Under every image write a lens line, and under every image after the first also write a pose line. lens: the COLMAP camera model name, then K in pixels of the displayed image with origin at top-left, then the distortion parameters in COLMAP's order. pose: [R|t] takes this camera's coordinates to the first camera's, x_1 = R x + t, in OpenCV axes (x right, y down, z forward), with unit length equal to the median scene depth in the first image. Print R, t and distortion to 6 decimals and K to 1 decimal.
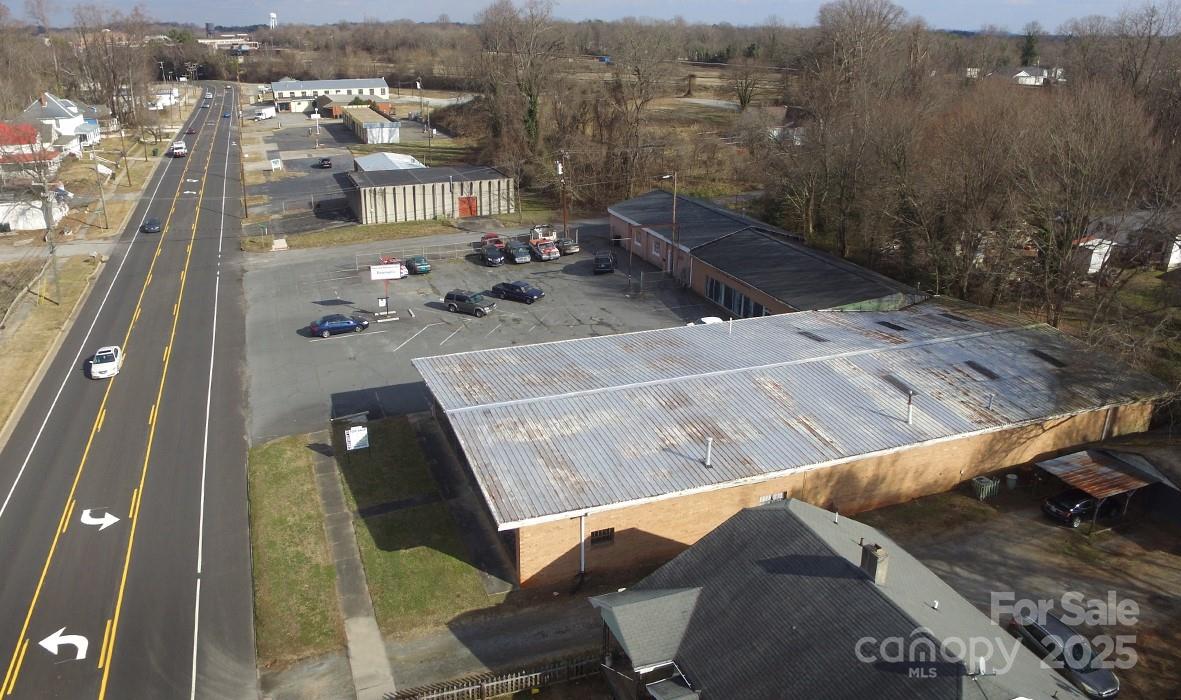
lens RADIAL K [[885.9, 0, 557.2], [0, 885.9, 350.8], [0, 0, 1]] dist [-0.123711, 0.097011]
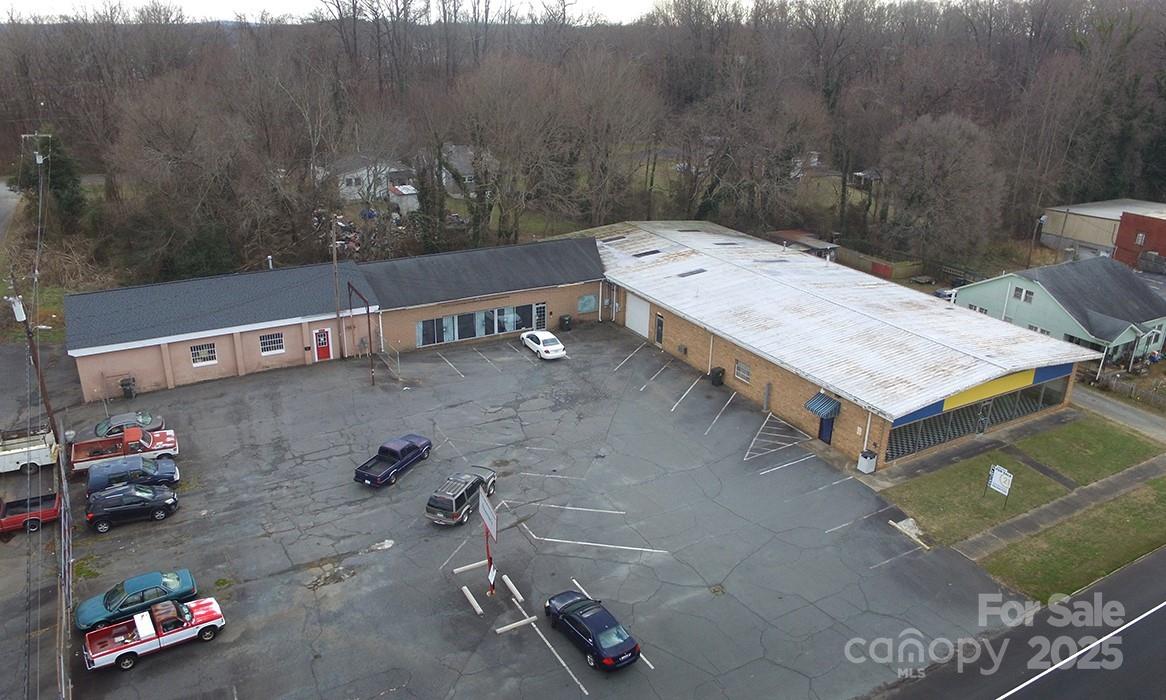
lens RADIAL K [[838.5, 0, 583.0], [0, 838.5, 350.0], [0, 0, 1]] dist [-0.091015, 0.004267]
pose [[-0.177989, -0.359220, 0.916123, -0.386119], [0.329668, 0.855421, 0.399467, -0.216920], [-0.927167, 0.373118, -0.033832, 0.609214]]
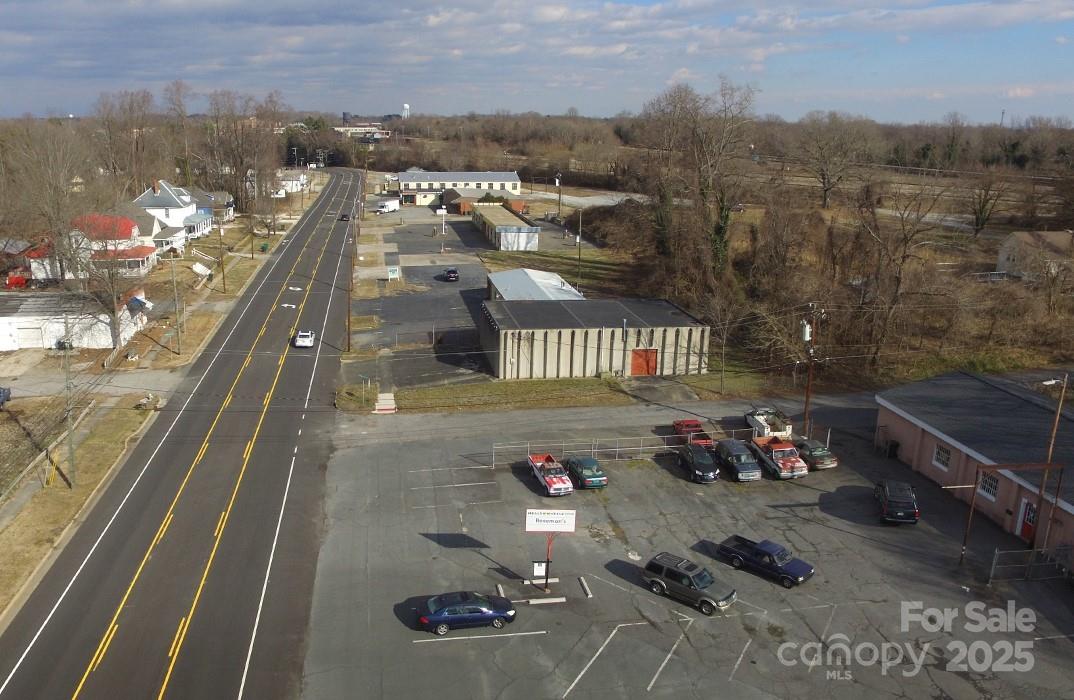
lens RADIAL K [[872.1, 0, 452.6], [0, 872.1, 349.6], [0, 0, 1]] dist [-0.133798, 0.114340]
pose [[0.969760, 0.066159, -0.234922, -0.084782], [-0.088554, 0.992344, -0.086089, -0.095905], [0.227428, 0.104289, 0.968194, 0.270727]]
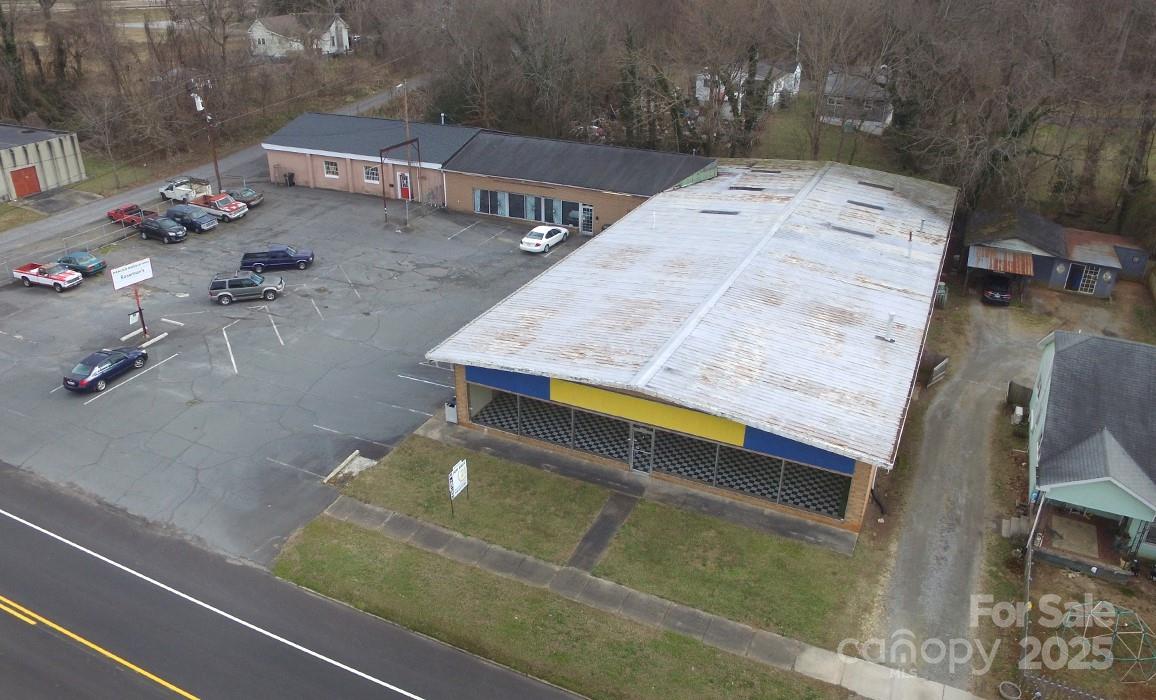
lens RADIAL K [[870.0, 0, 578.0], [0, 870.0, 350.0], [0, 0, 1]] dist [-0.130582, 0.073619]
pose [[0.705425, -0.307578, 0.638570, -0.251269], [0.246965, 0.951140, 0.185312, -0.045002], [-0.664367, 0.026981, 0.746919, 0.188108]]
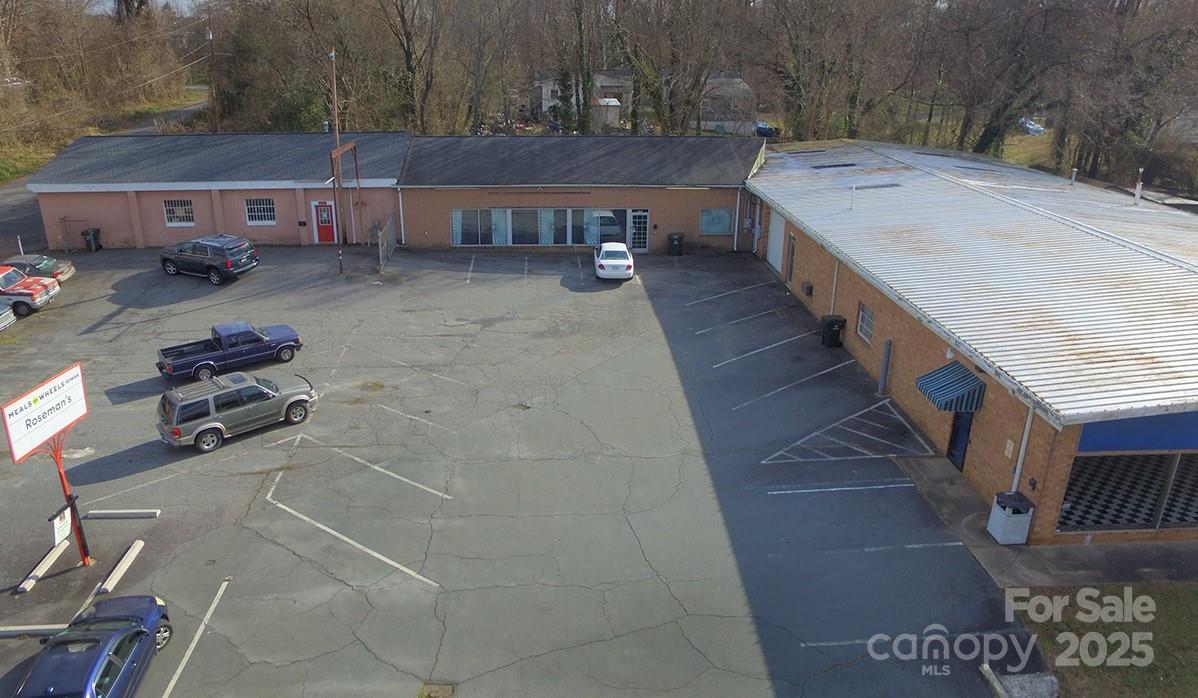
lens RADIAL K [[835.5, 0, 587.7], [0, 835.5, 348.7], [0, 0, 1]] dist [-0.078178, 0.006263]
pose [[0.279708, -0.341683, 0.897227, -0.233613], [0.334039, 0.910775, 0.242707, -0.072307], [-0.900101, 0.231822, 0.368886, 0.498100]]
